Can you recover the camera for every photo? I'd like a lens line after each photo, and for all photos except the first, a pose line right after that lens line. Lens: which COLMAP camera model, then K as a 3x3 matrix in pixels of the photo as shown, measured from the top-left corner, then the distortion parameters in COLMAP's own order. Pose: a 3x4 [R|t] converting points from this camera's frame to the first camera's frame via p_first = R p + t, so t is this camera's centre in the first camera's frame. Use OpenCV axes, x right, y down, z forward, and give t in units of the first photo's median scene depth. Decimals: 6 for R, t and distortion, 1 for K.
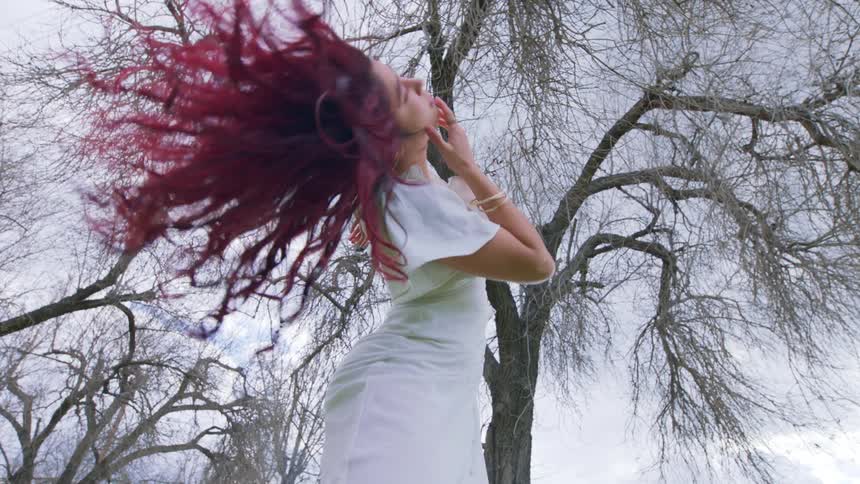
lens RADIAL K [[509.5, 0, 430.5], [0, 509.5, 244.6], [0, 0, 1]] dist [-0.024968, 0.020683]
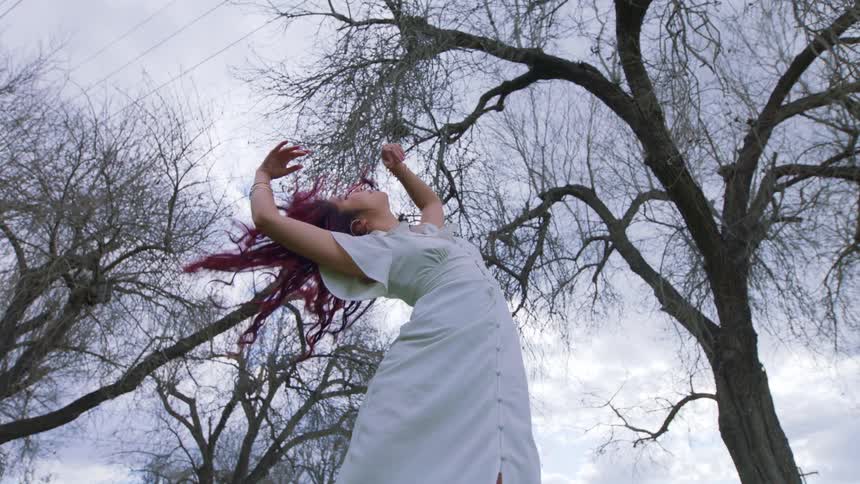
lens RADIAL K [[509.5, 0, 435.3], [0, 509.5, 245.4], [0, 0, 1]] dist [-0.024968, 0.020683]
pose [[0.985263, -0.134328, -0.105895, -0.227268], [0.140459, 0.988682, 0.052713, -0.015704], [0.097616, -0.066810, 0.992979, -0.008522]]
